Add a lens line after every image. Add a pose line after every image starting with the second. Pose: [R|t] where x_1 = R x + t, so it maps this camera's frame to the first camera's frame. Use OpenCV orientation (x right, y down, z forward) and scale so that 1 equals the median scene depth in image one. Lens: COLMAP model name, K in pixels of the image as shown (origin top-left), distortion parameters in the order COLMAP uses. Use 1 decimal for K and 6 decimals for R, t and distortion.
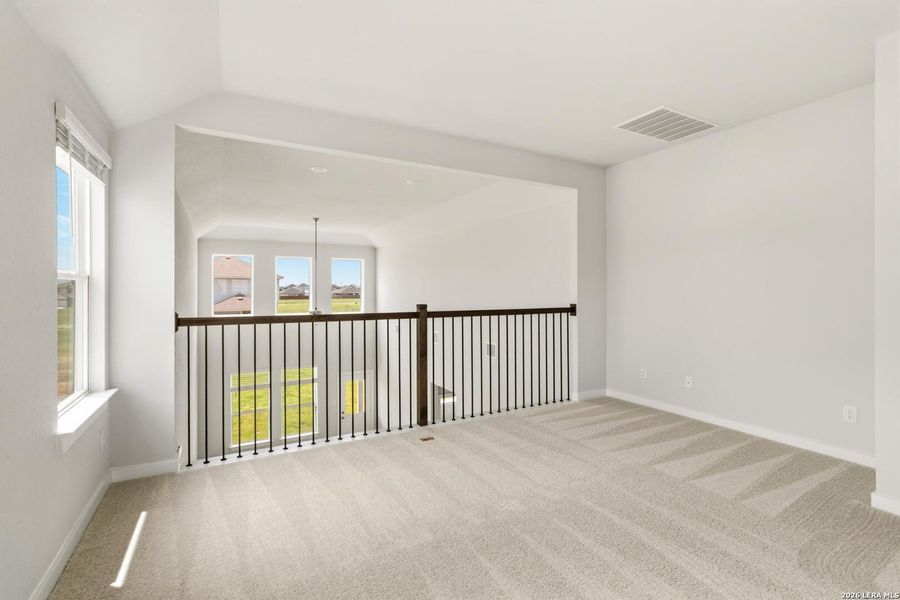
lens RADIAL K [[414.2, 0, 447.0], [0, 414.2, 297.3], [0, 0, 1]] dist [-0.015861, -0.000017]
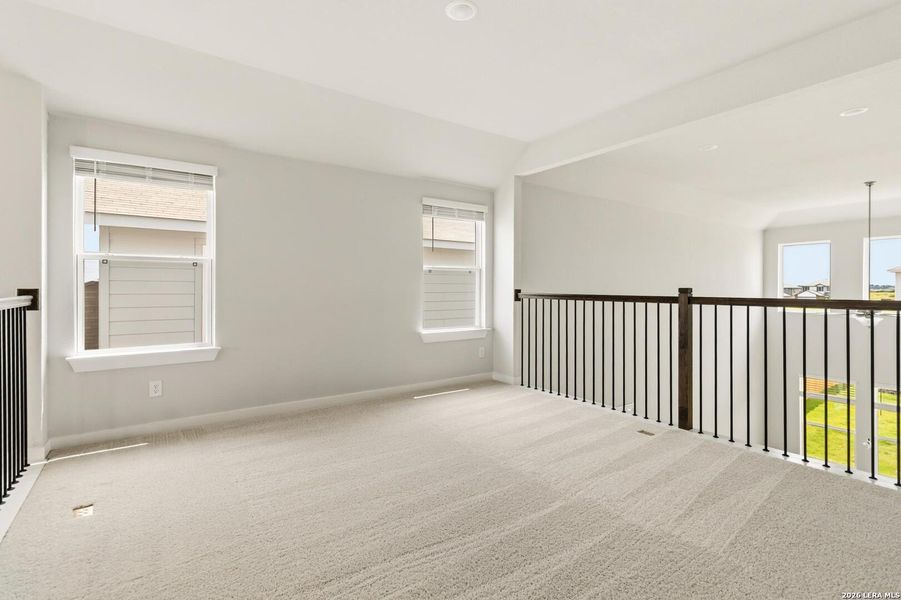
lens RADIAL K [[425.6, 0, 453.0], [0, 425.6, 281.7], [0, 0, 1]] dist [0.001784, 0.000032]
pose [[0.127894, 0.006972, -0.991763, 0.766479], [0.009495, 0.999921, 0.008254, -0.008125], [0.991742, -0.010473, 0.127818, 0.407509]]
